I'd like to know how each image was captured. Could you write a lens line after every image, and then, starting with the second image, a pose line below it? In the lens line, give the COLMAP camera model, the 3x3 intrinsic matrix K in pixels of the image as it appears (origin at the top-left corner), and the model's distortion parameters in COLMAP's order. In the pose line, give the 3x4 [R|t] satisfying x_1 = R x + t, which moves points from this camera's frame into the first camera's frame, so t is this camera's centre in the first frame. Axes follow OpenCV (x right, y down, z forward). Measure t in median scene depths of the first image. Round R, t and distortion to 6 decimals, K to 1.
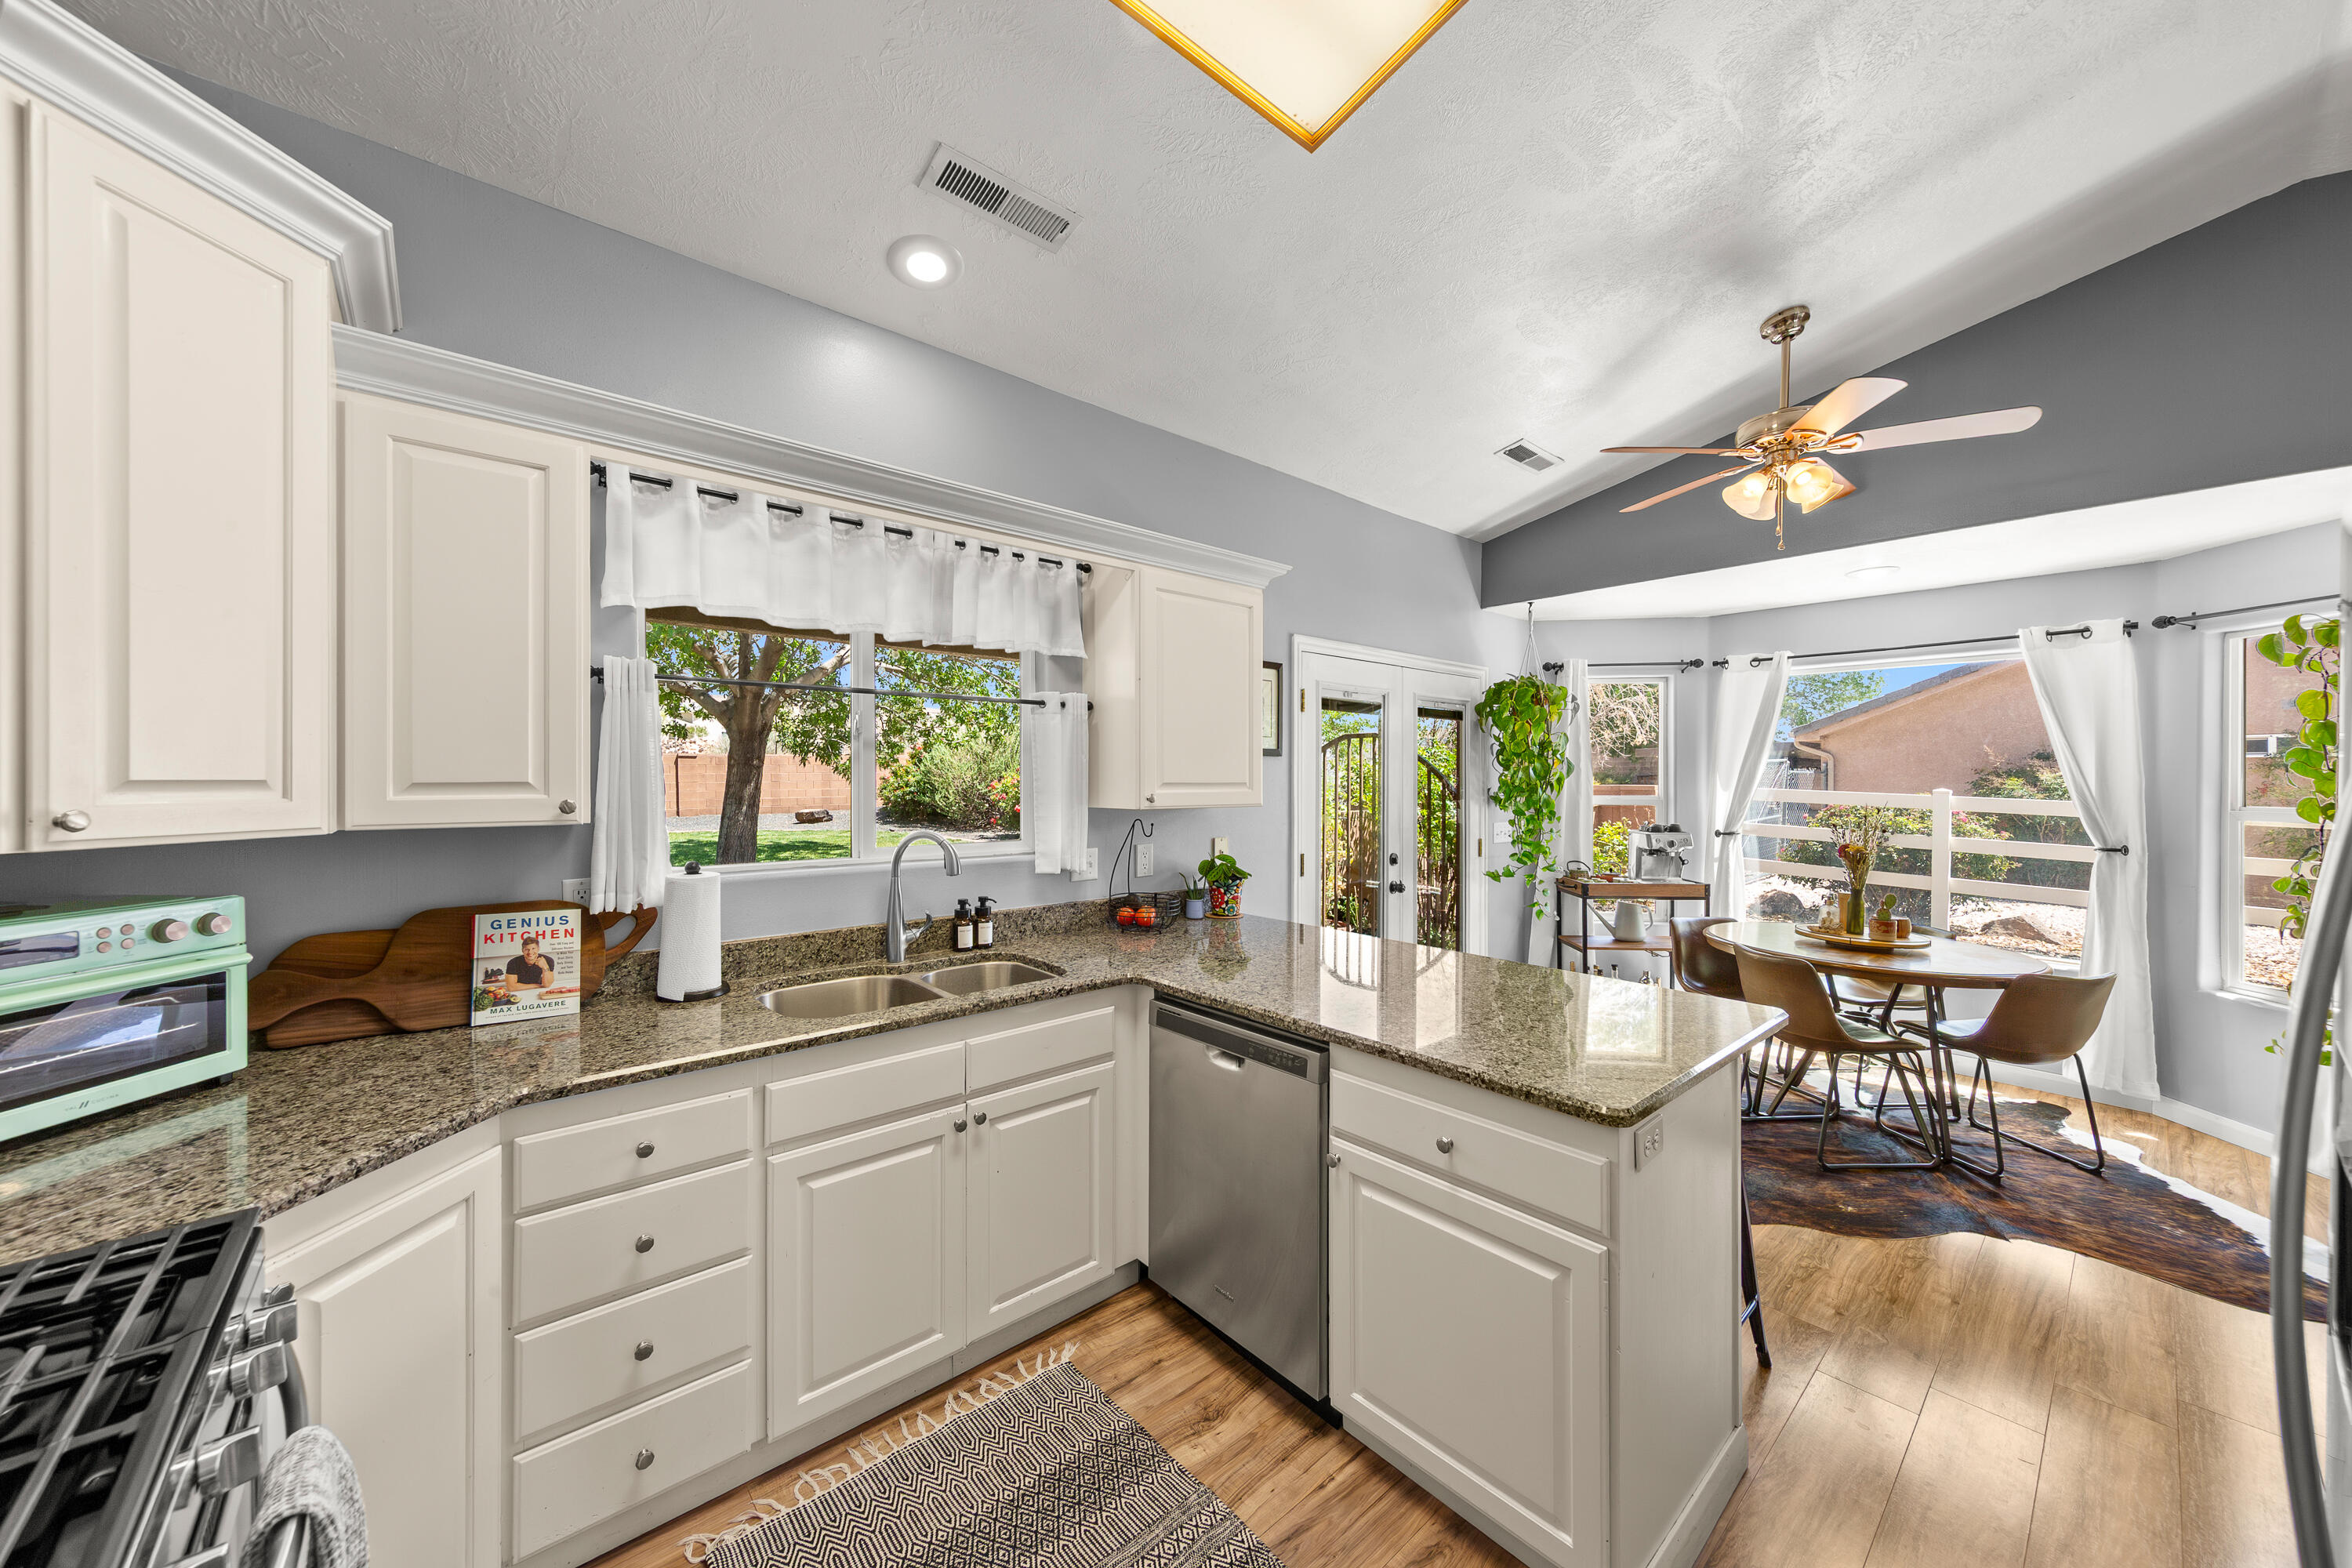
lens RADIAL K [[843.3, 0, 1189.3], [0, 843.3, 777.9], [0, 0, 1]] dist [0.009985, 0.000346]
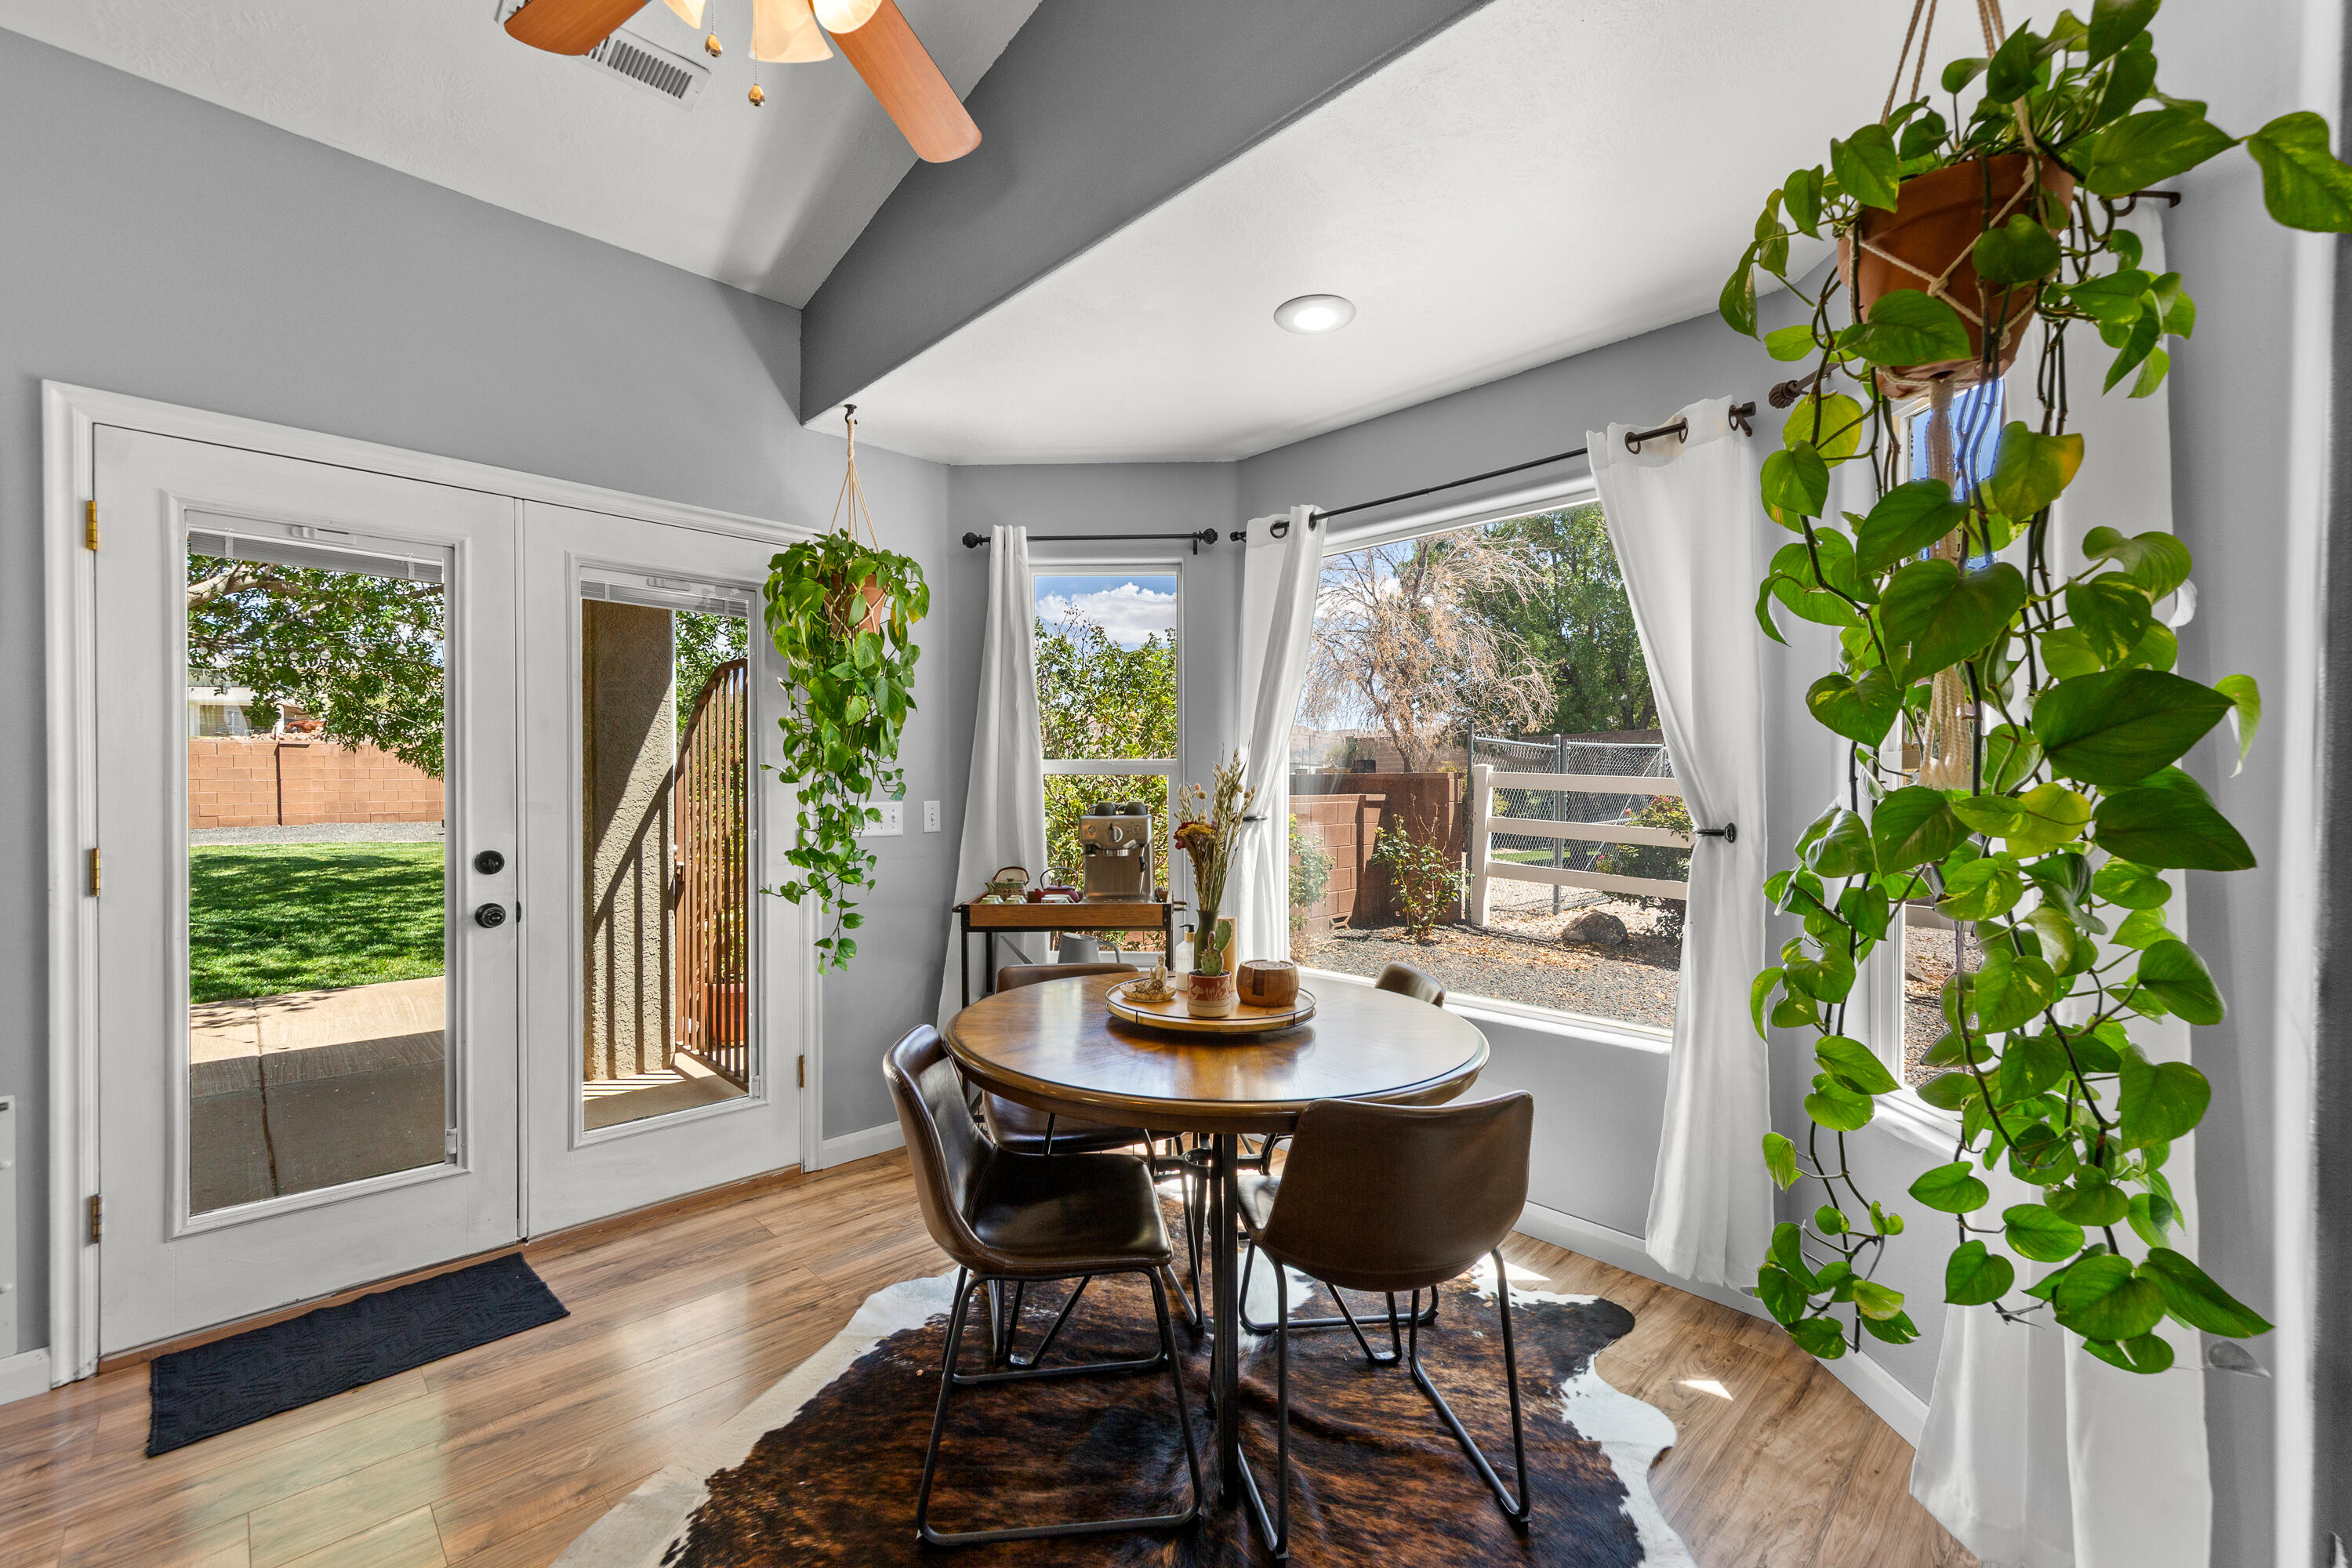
lens RADIAL K [[986.7, 0, 1168.2], [0, 986.7, 787.0], [0, 0, 1]] dist [-0.002435, -0.000148]
pose [[0.998357, -0.000960, 0.057292, 0.634337], [0.000852, 0.999998, 0.001912, 0.048934], [-0.057293, -0.001860, 0.998356, 0.363066]]
